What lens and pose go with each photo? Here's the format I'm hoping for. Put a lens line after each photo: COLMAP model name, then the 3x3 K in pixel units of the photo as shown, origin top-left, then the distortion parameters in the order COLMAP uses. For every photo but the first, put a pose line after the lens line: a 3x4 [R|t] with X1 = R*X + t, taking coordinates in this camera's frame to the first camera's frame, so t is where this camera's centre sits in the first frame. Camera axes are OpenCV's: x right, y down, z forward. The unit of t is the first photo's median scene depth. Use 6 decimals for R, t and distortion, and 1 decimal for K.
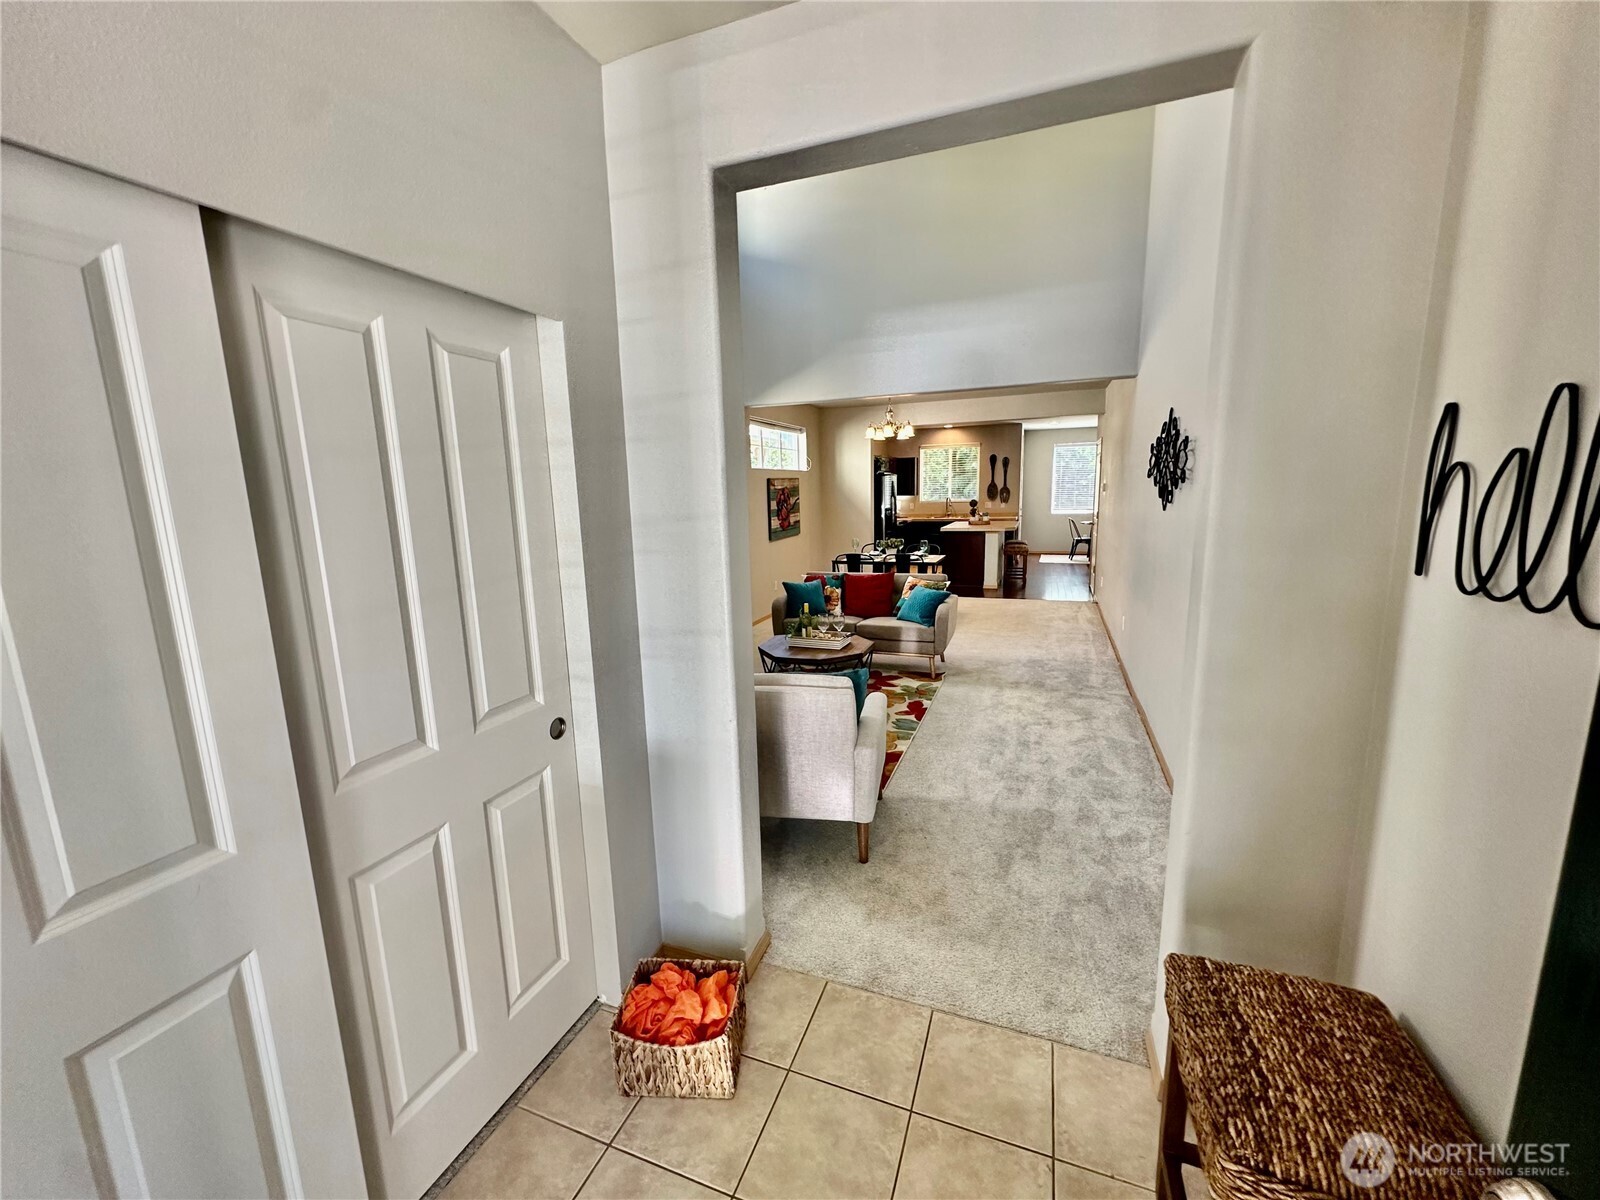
lens RADIAL K [[715.5, 0, 797.9], [0, 715.5, 632.8], [0, 0, 1]] dist [0.034859, 0.000015]
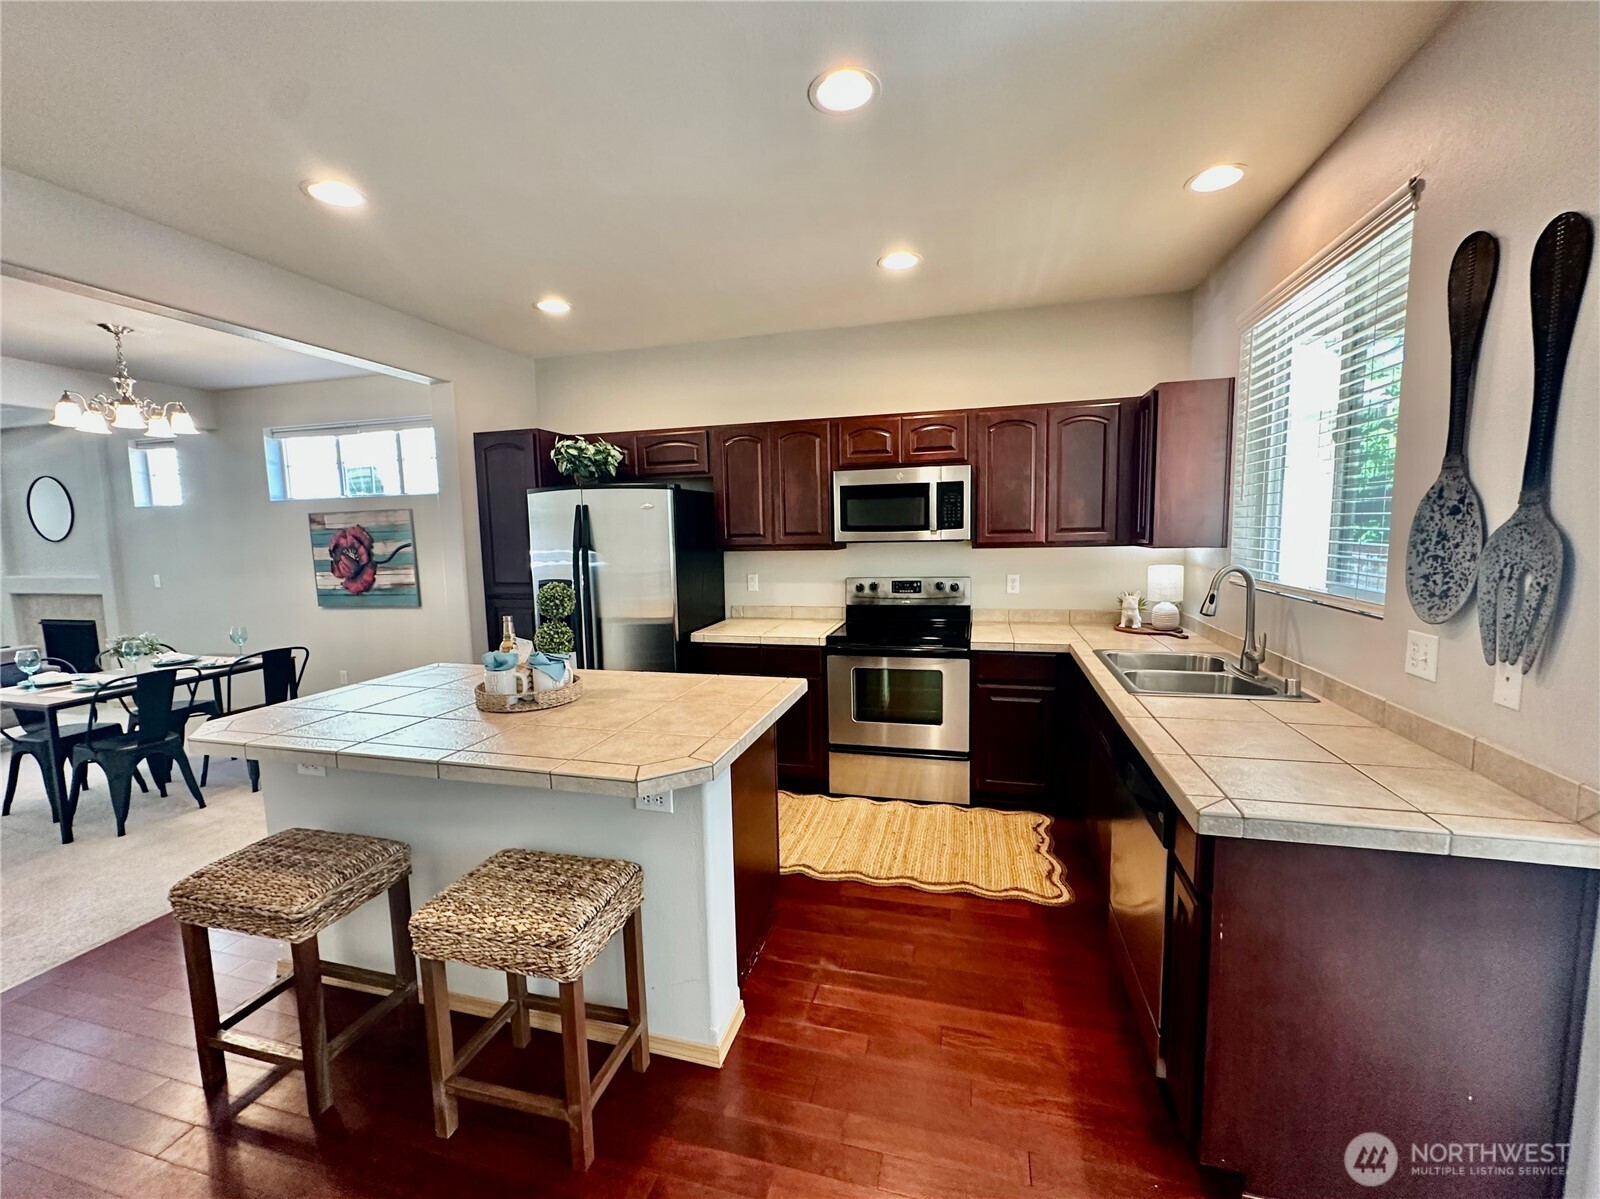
lens RADIAL K [[659.0, 0, 796.4], [0, 659.0, 603.7], [0, 0, 1]] dist [-0.000976, -0.000161]
pose [[0.044689, 0.137638, -0.989474, 0.431248], [-0.177415, 0.975813, 0.127725, -0.213384], [0.983121, 0.169840, 0.068027, 1.035199]]
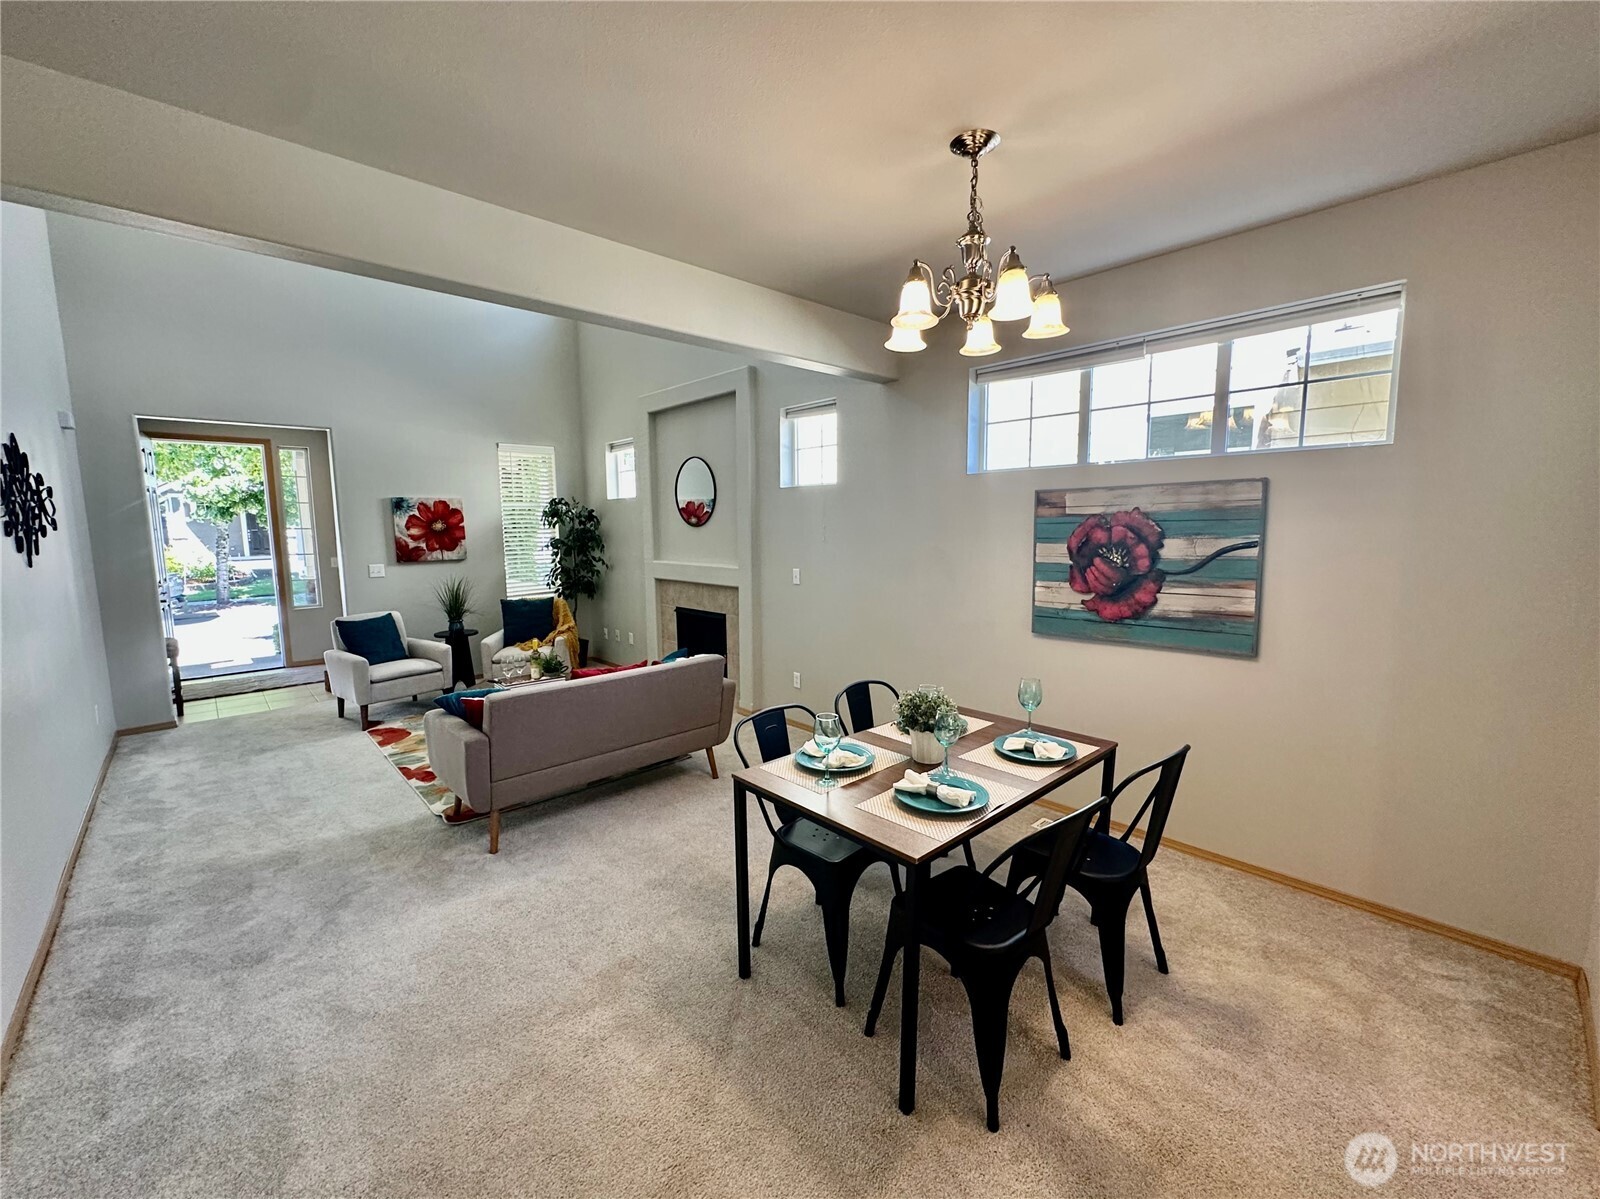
lens RADIAL K [[659.0, 0, 796.4], [0, 659.0, 603.7], [0, 0, 1]] dist [-0.000976, -0.000161]
pose [[-0.492197, 0.134465, -0.860036, 0.277588], [-0.149912, 0.960142, 0.235910, -0.162863], [0.857478, 0.245044, -0.452421, 0.785987]]
